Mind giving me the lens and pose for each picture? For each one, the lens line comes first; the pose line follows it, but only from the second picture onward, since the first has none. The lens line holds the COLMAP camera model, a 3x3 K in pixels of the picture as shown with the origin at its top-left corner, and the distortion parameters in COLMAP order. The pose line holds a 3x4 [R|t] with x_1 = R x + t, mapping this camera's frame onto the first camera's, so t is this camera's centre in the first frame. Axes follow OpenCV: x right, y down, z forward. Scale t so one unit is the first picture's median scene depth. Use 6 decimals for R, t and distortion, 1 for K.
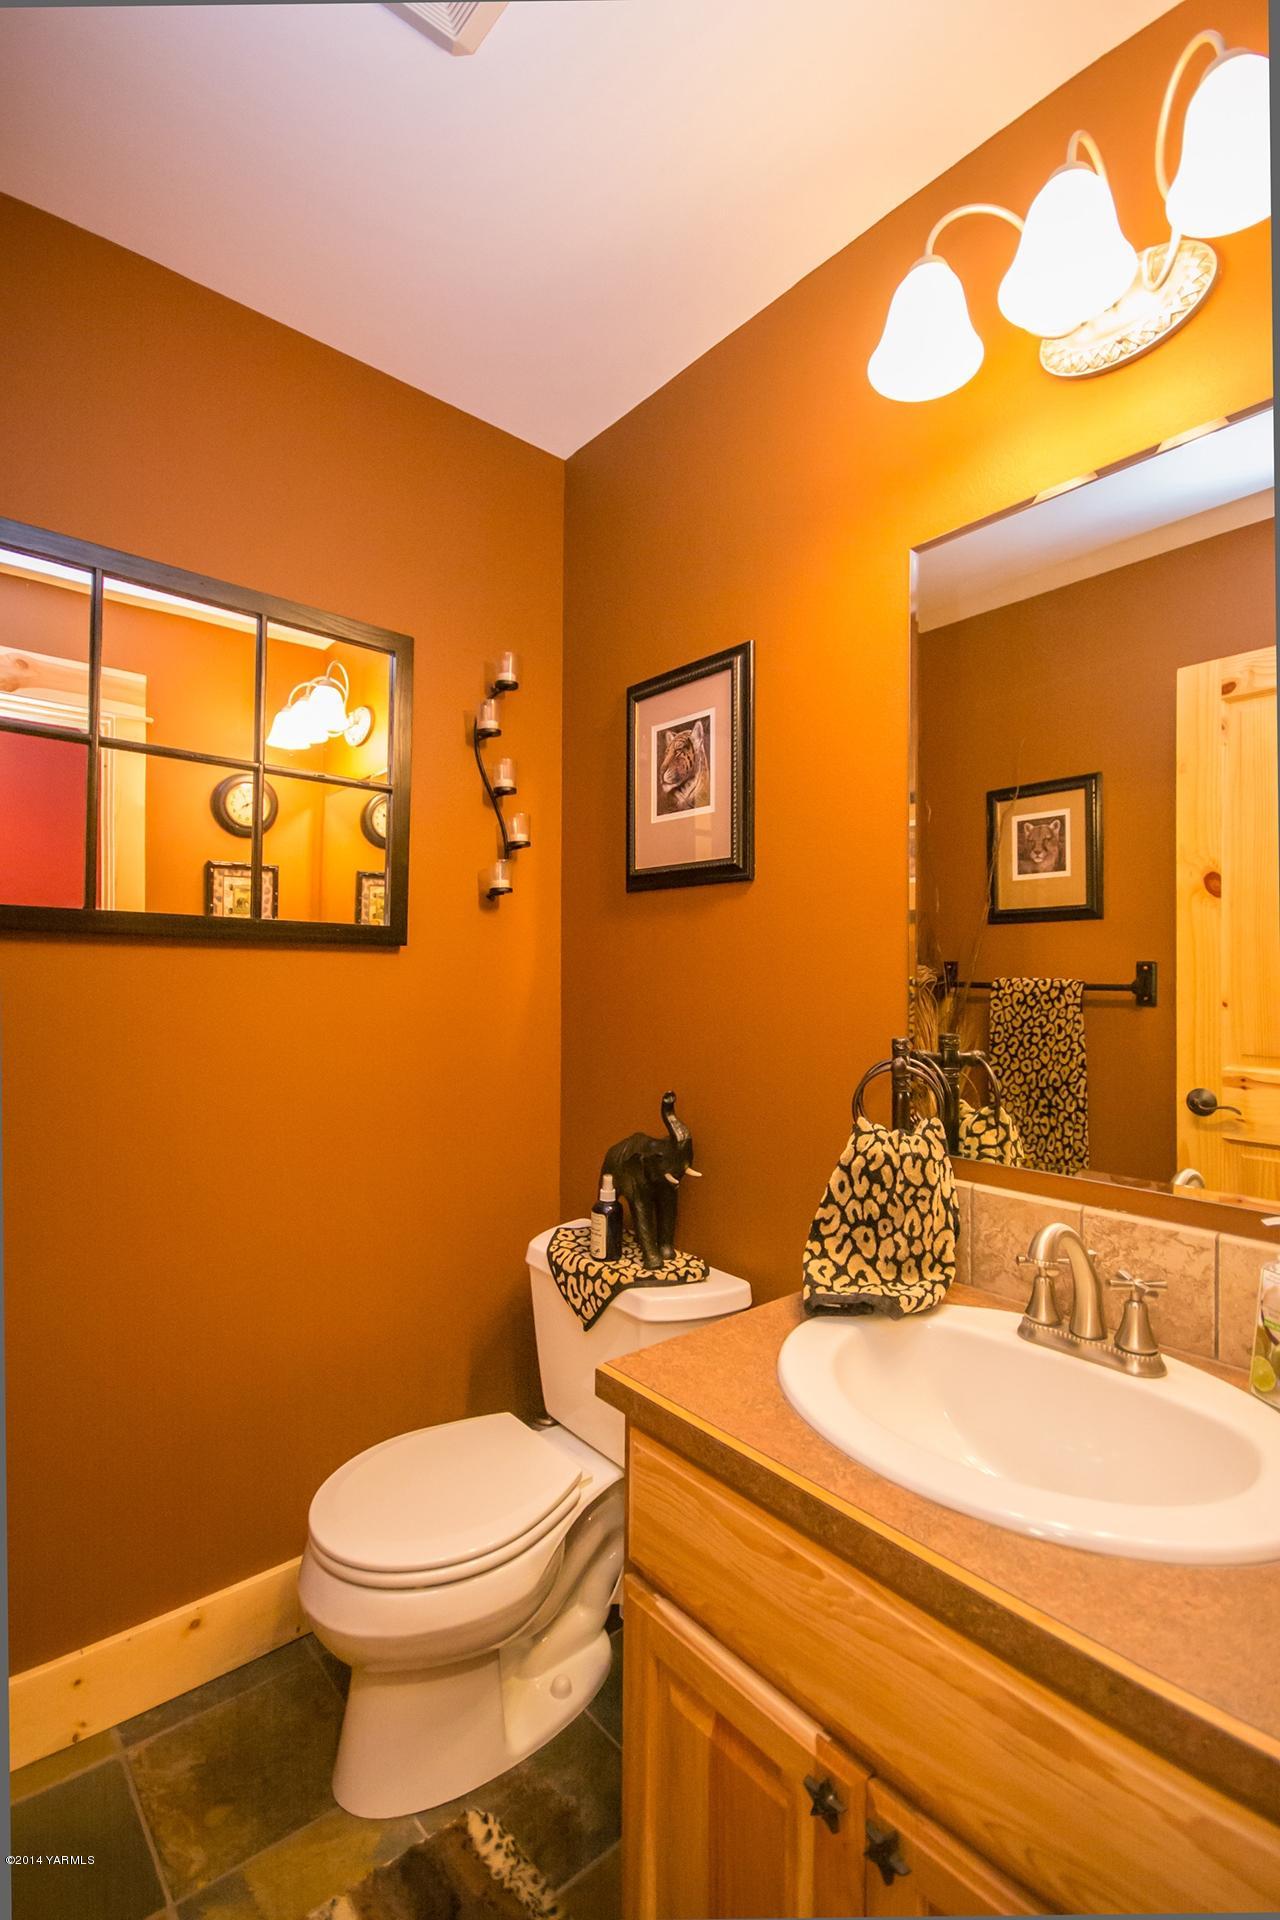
lens RADIAL K [[854.1, 0, 649.3], [0, 854.1, 965.9], [0, 0, 1]] dist [0.000970, -0.011281]
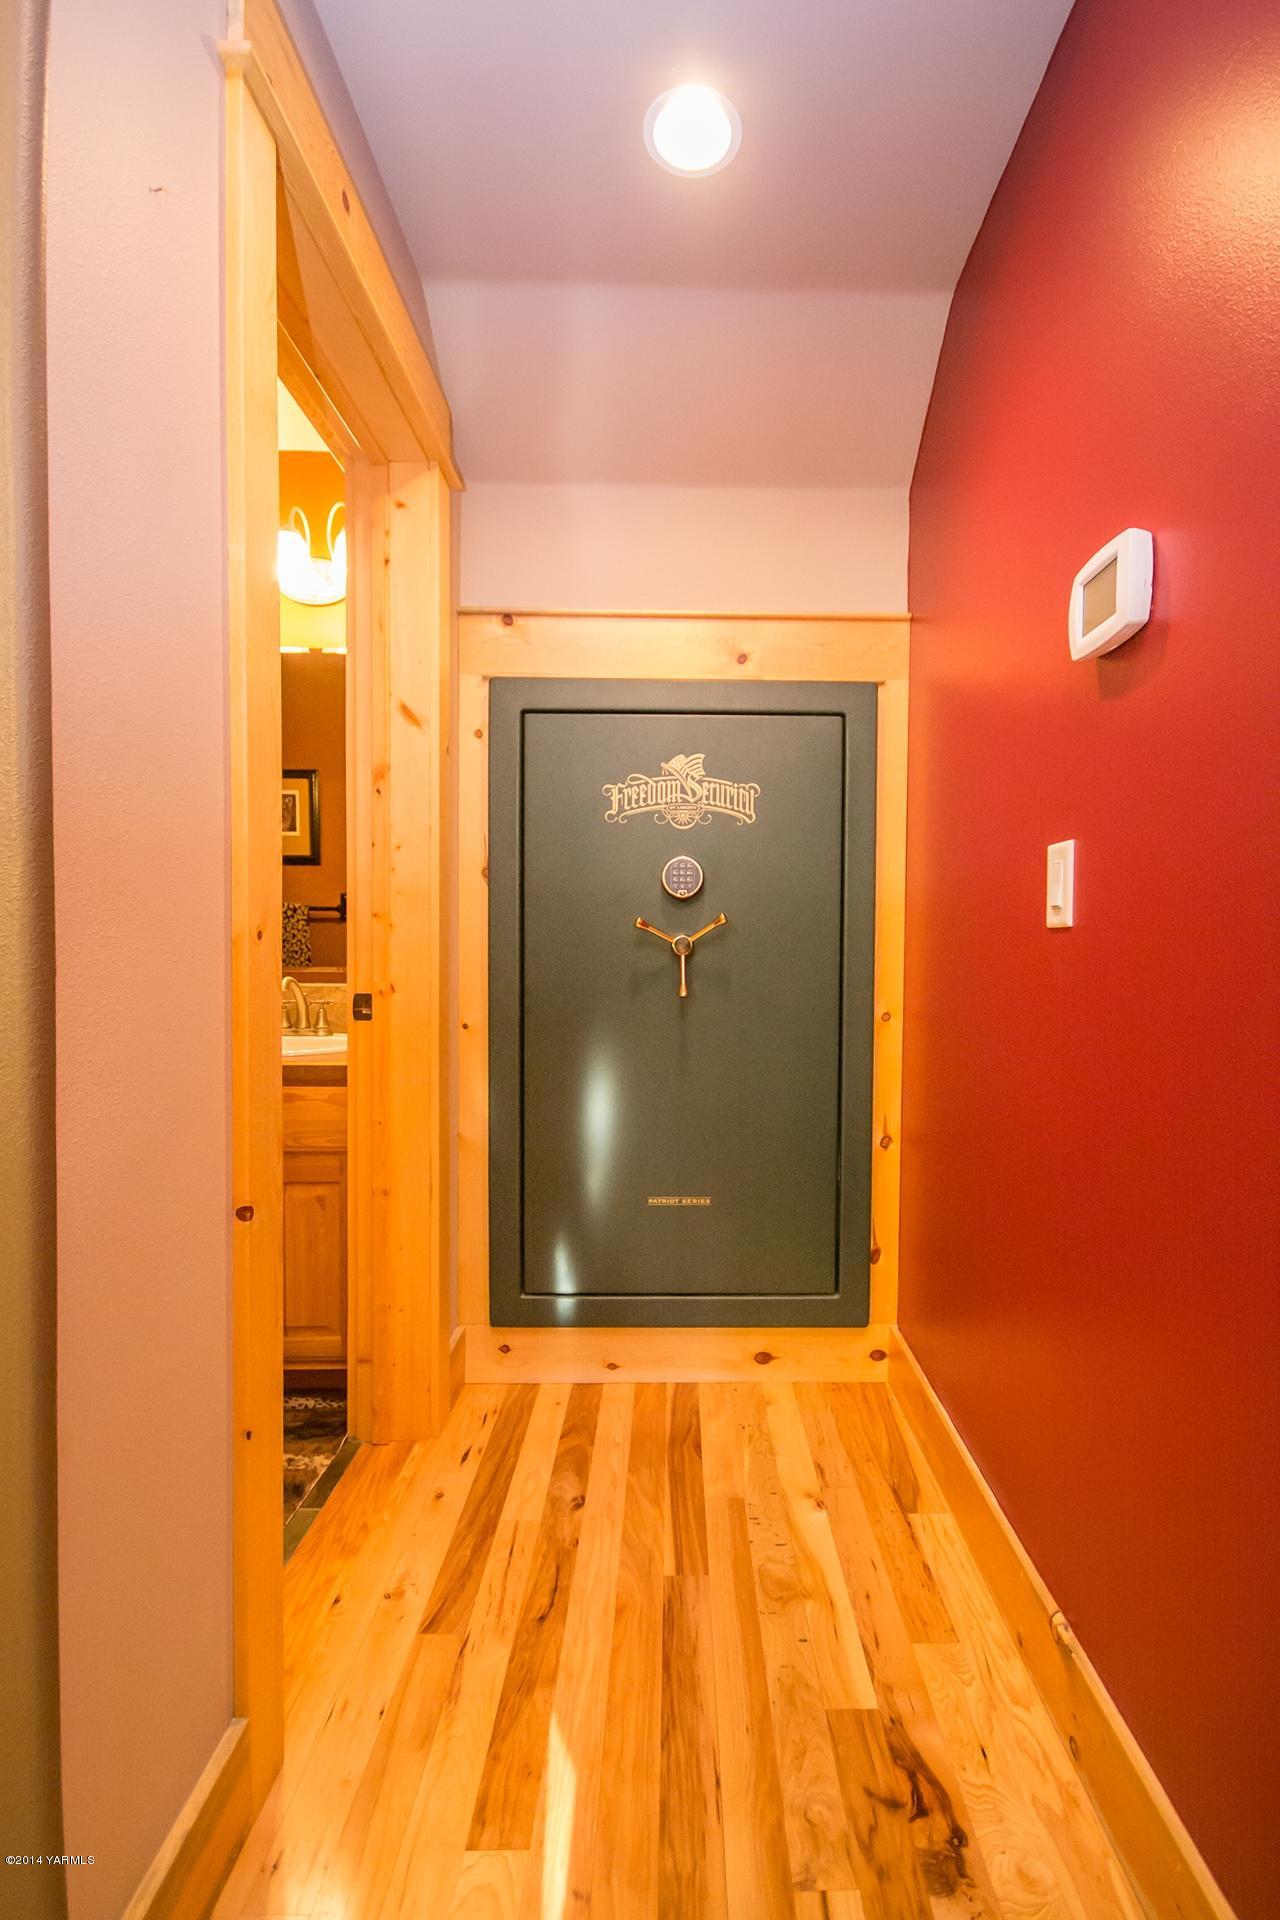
lens RADIAL K [[854.1, 0, 649.3], [0, 854.1, 965.9], [0, 0, 1]] dist [0.000970, -0.011281]
pose [[0.669537, -0.029030, 0.742211, -0.226062], [-0.004479, 0.999060, 0.043117, 0.058794], [-0.742765, -0.032193, 0.668778, -0.489819]]
